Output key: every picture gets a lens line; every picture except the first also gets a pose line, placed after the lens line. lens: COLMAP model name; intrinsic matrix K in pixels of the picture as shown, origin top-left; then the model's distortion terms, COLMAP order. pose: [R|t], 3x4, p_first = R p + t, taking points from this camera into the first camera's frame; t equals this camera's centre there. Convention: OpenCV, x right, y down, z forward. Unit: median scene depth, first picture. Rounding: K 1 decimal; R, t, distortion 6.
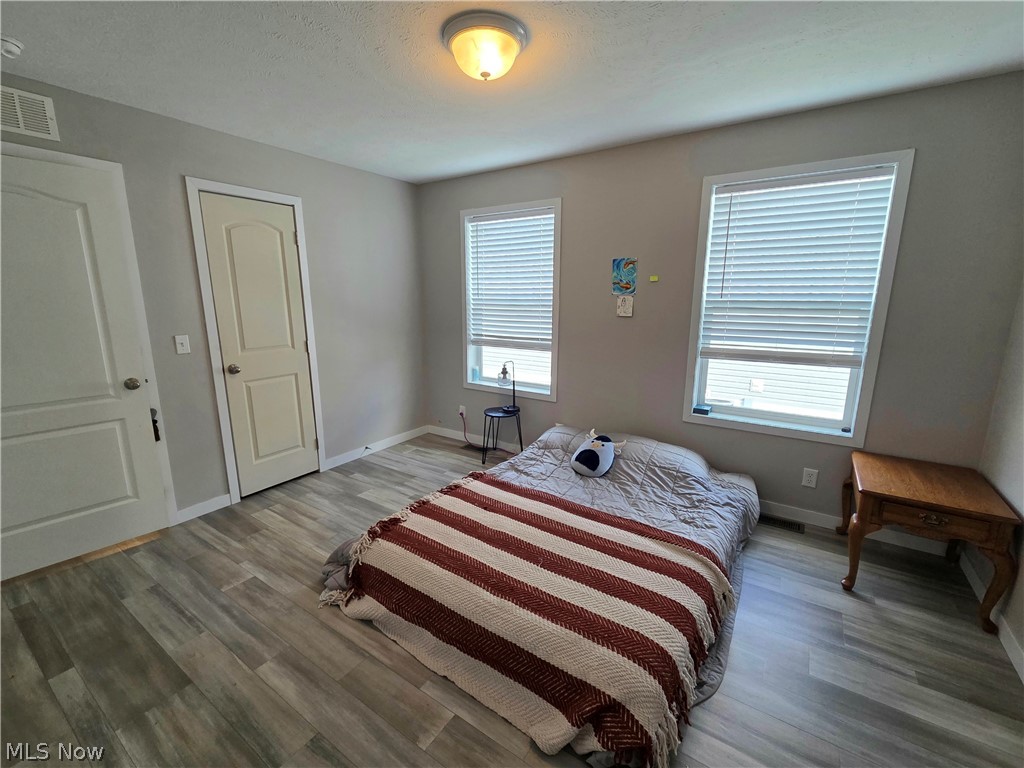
lens RADIAL K [[442.3, 0, 511.1], [0, 442.3, 379.3], [0, 0, 1]] dist [-0.002110, 0.007139]
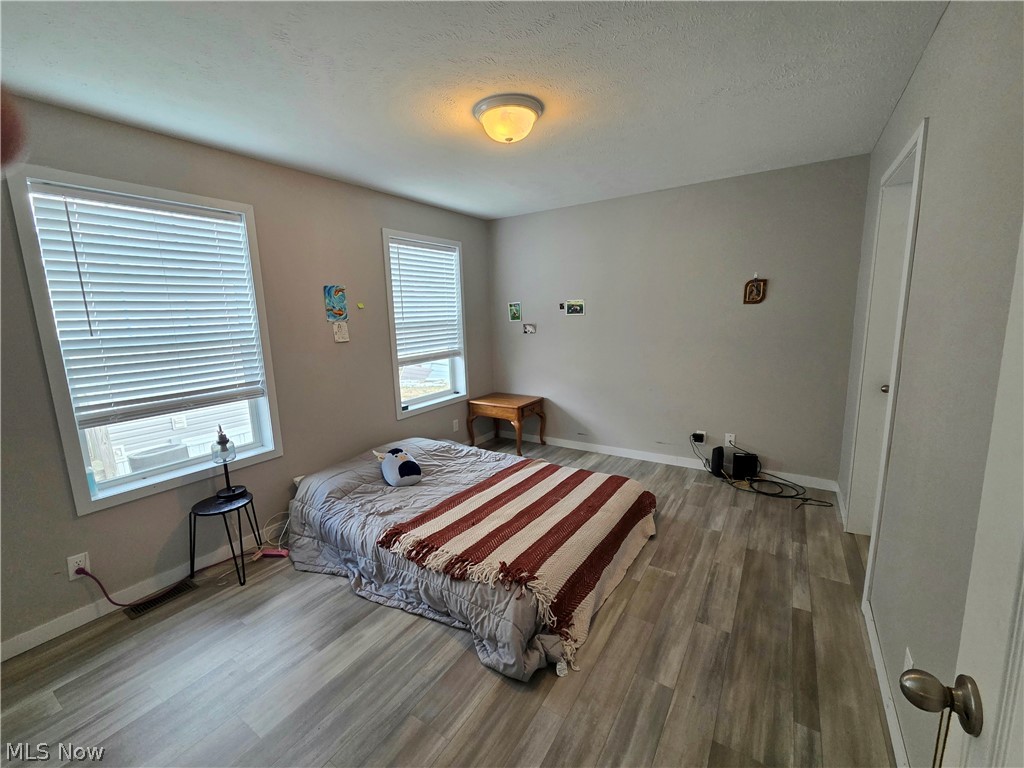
lens RADIAL K [[422.0, 0, 509.2], [0, 422.0, 382.0], [0, 0, 1]] dist [0.003142, -0.000203]
pose [[-0.010330, -0.162209, 0.986702, -0.856816], [0.229867, 0.959944, 0.160217, -0.141696], [-0.973167, 0.228465, 0.027370, 0.723693]]
